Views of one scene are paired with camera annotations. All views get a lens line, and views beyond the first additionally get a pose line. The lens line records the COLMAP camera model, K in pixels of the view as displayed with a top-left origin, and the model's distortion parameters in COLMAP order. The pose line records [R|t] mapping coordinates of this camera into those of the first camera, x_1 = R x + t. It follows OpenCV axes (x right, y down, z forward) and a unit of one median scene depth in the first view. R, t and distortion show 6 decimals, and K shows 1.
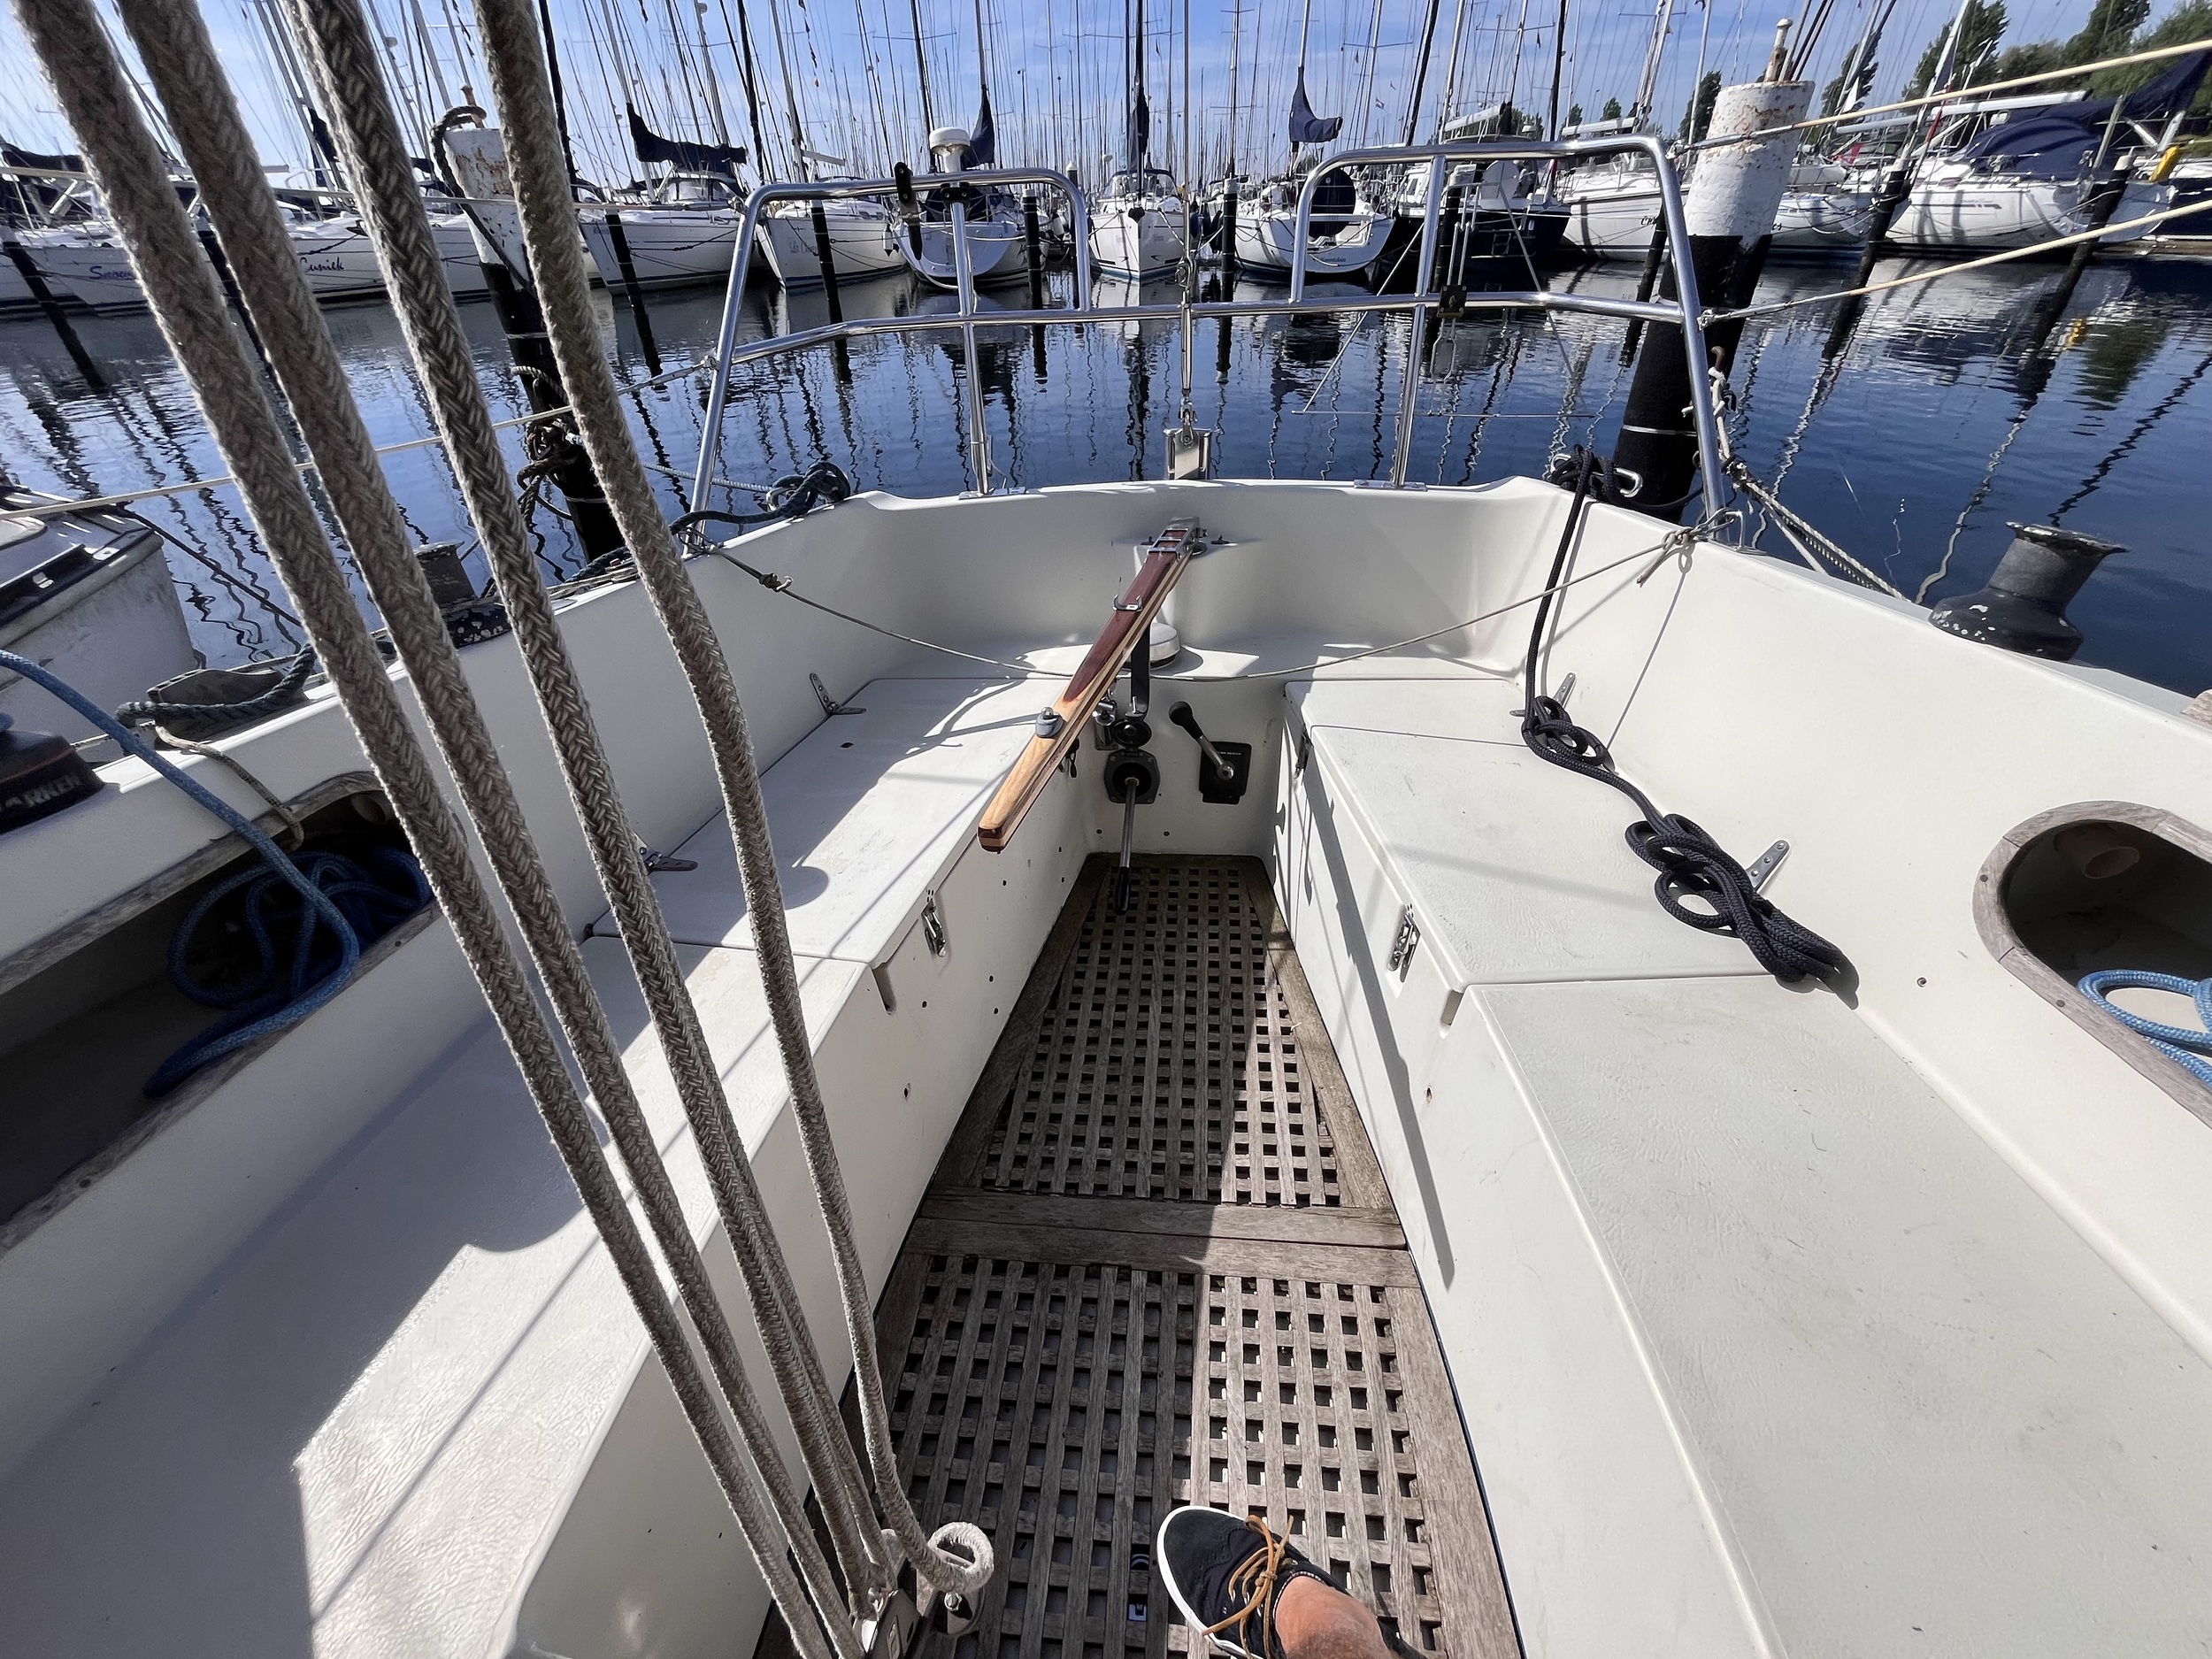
lens RADIAL K [[891.9, 0, 1104.6], [0, 891.9, 814.4], [0, 0, 1]] dist [-0.000162, 0.000664]
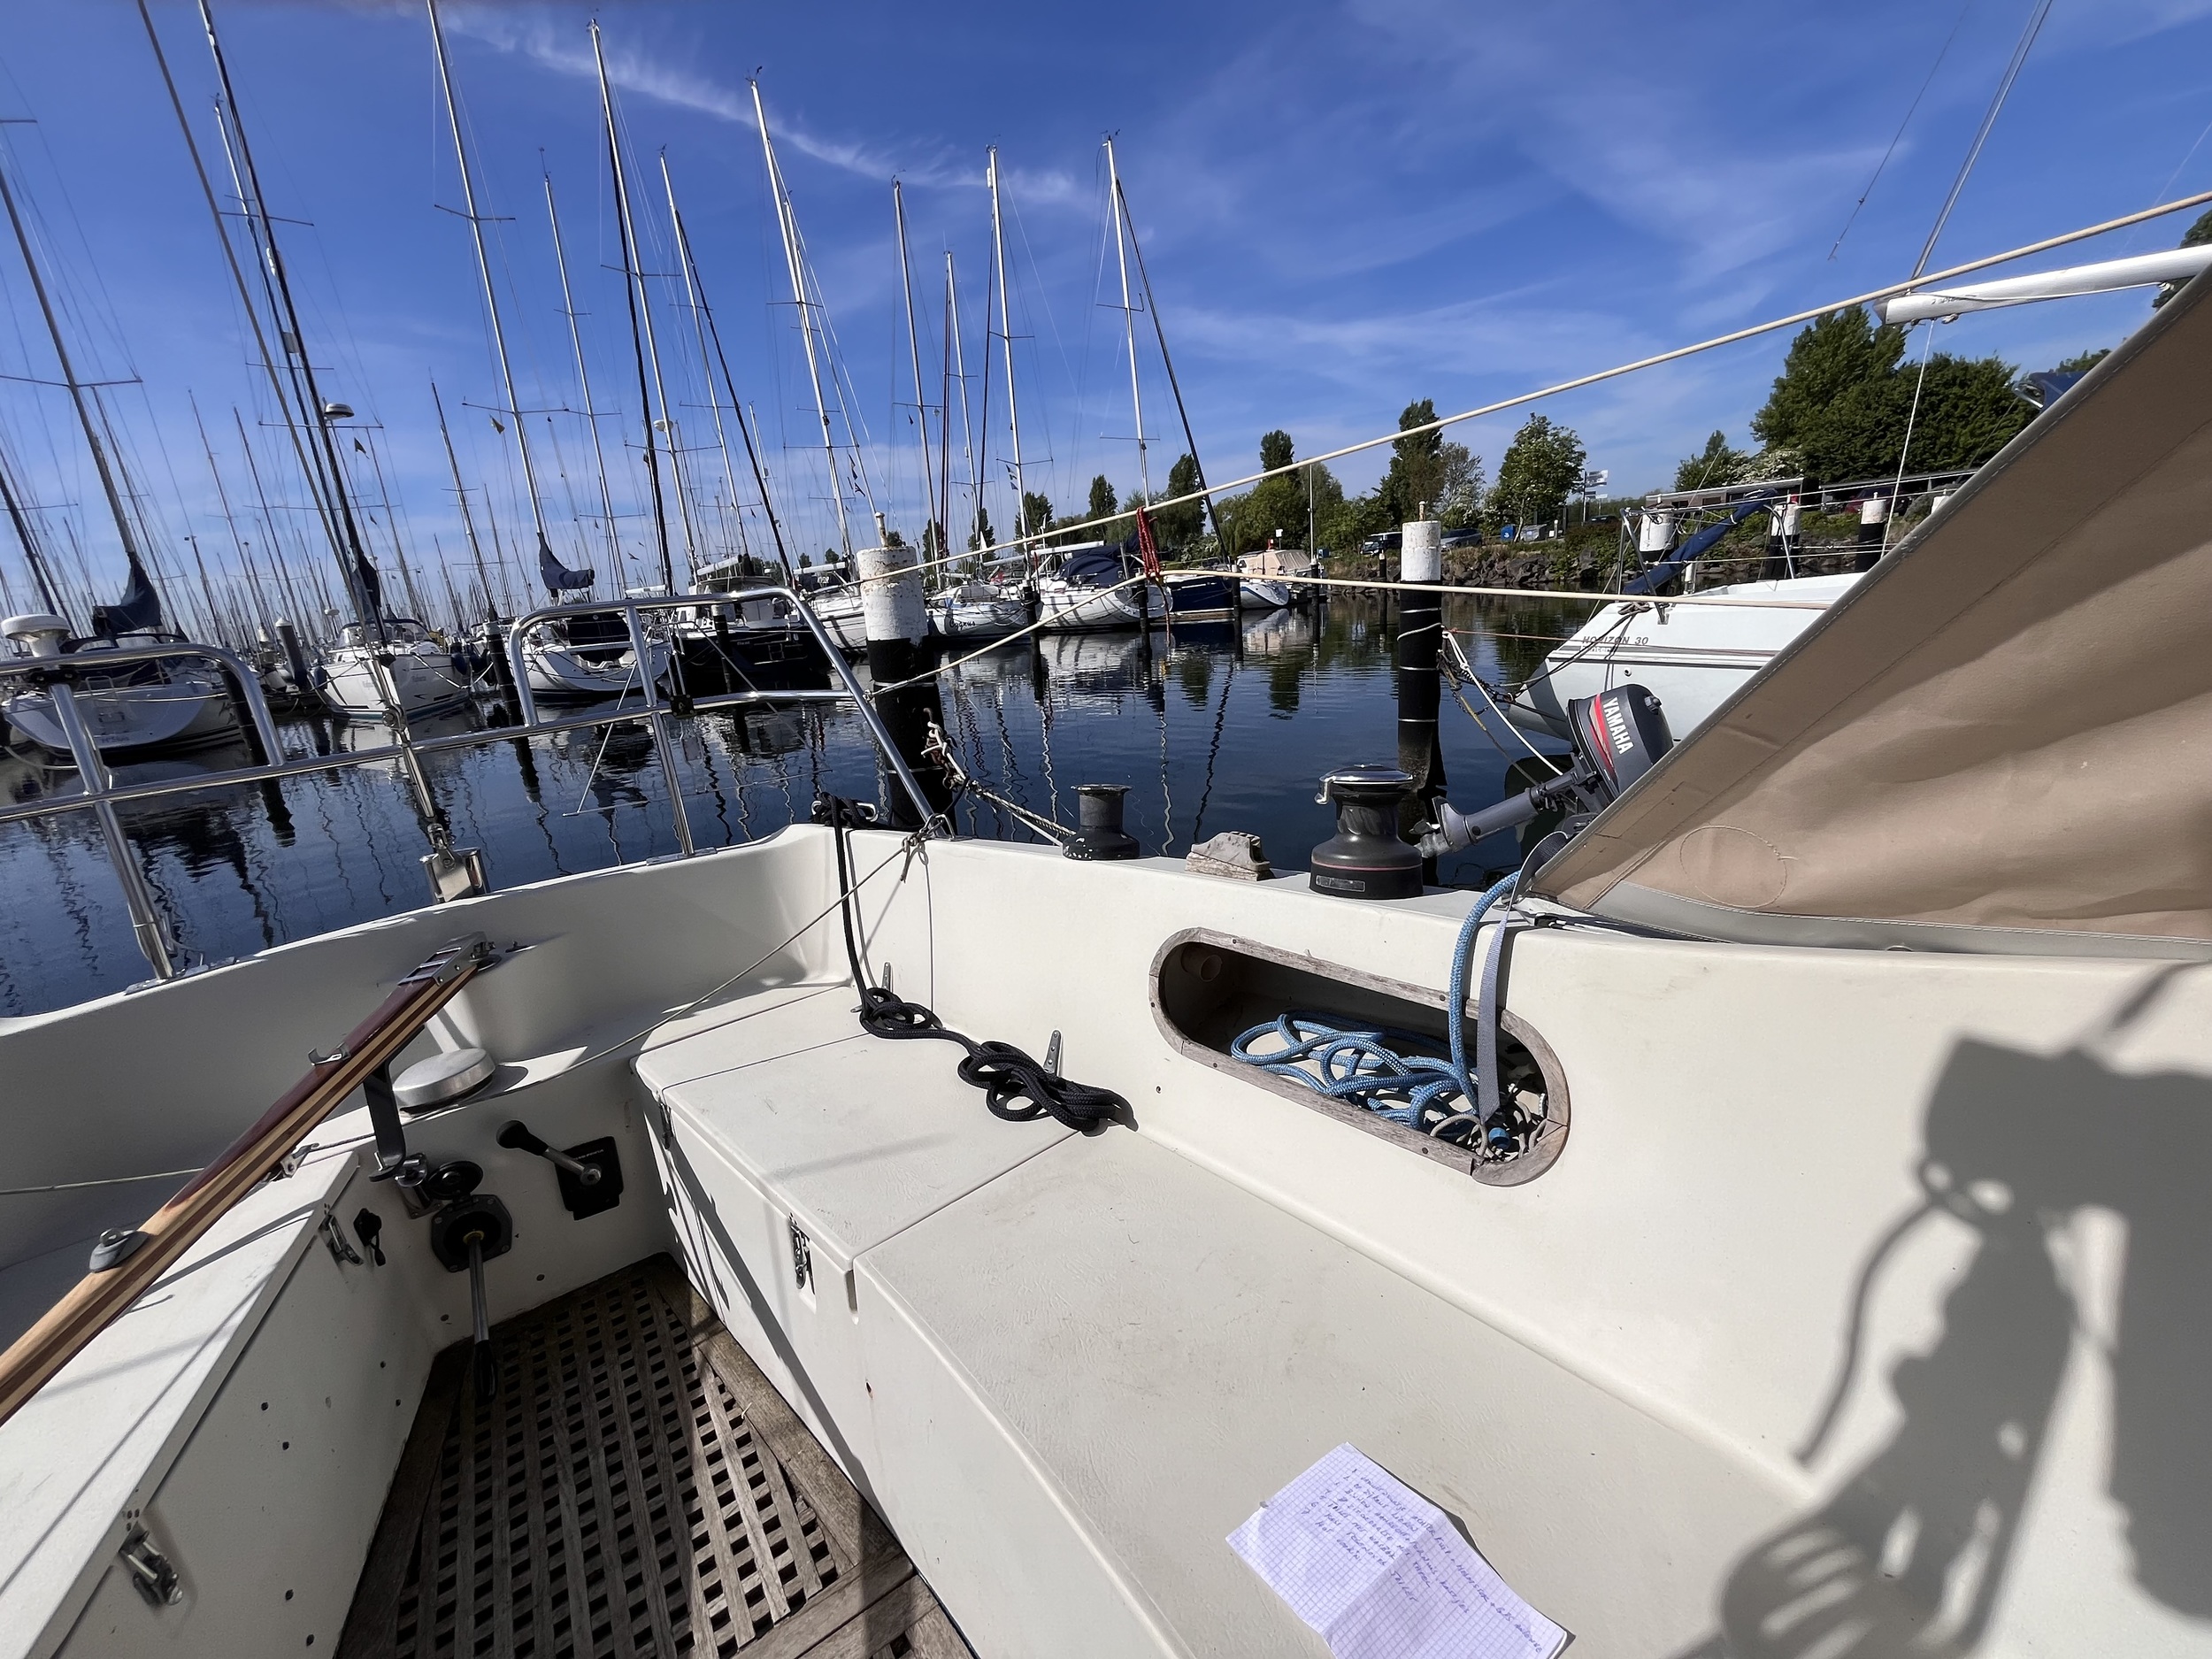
lens RADIAL K [[894.9, 0, 1106.0], [0, 894.9, 829.5], [0, 0, 1]] dist [0.000461, -0.001361]
pose [[0.767559, -0.209503, 0.605774, 0.061225], [0.415380, 0.882354, -0.221160, 0.062113], [-0.488173, 0.421380, 0.764282, -0.108192]]
